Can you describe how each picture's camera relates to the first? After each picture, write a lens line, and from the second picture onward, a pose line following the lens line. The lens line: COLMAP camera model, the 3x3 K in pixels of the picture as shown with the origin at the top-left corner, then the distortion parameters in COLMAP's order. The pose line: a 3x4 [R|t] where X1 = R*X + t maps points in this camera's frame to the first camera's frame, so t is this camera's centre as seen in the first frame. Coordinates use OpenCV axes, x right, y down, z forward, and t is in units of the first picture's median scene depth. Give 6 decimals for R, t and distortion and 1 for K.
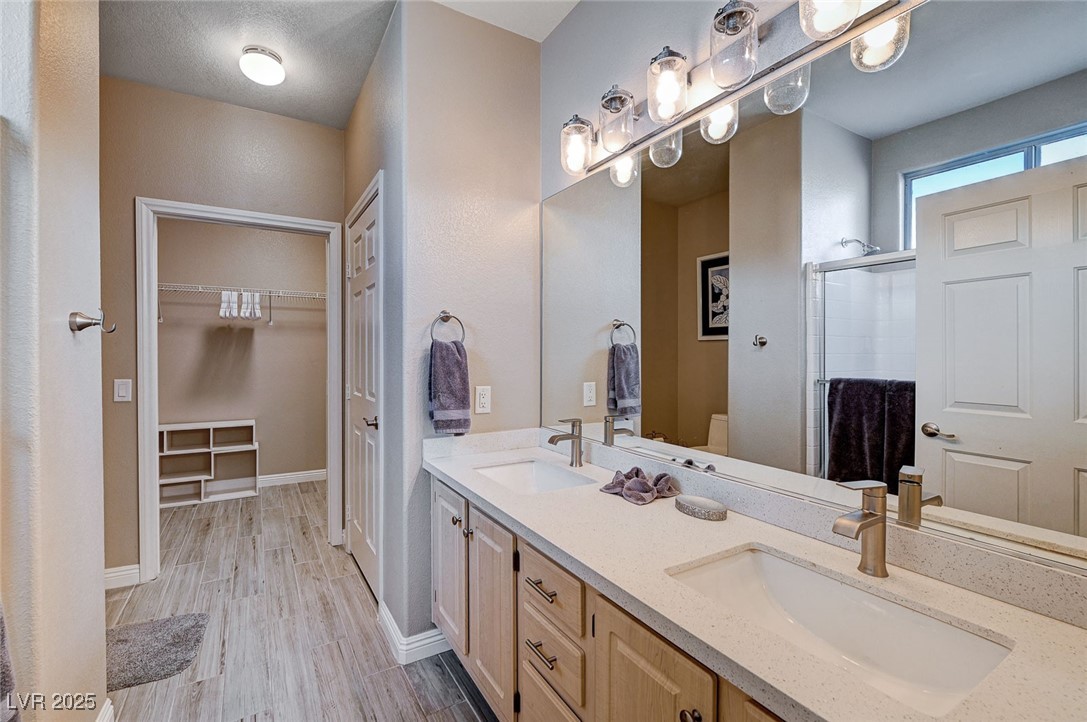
lens RADIAL K [[496.8, 0, 539.7], [0, 496.8, 349.8], [0, 0, 1]] dist [-0.000194, -0.000016]
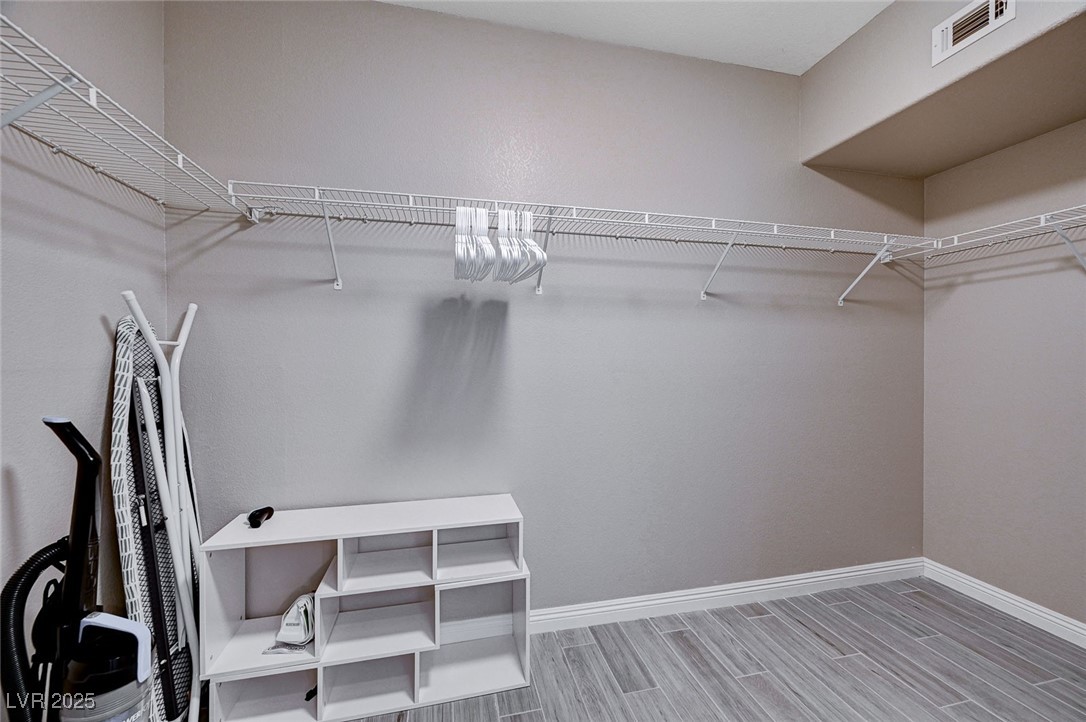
lens RADIAL K [[432.0, 0, 545.1], [0, 432.0, 354.5], [0, 0, 1]] dist [-0.000821, -0.000027]
pose [[0.957464, 0.000189, -0.288552, -0.447660], [-0.001001, 0.999996, -0.002668, 0.010158], [0.288550, 0.002843, 0.957460, 0.648996]]
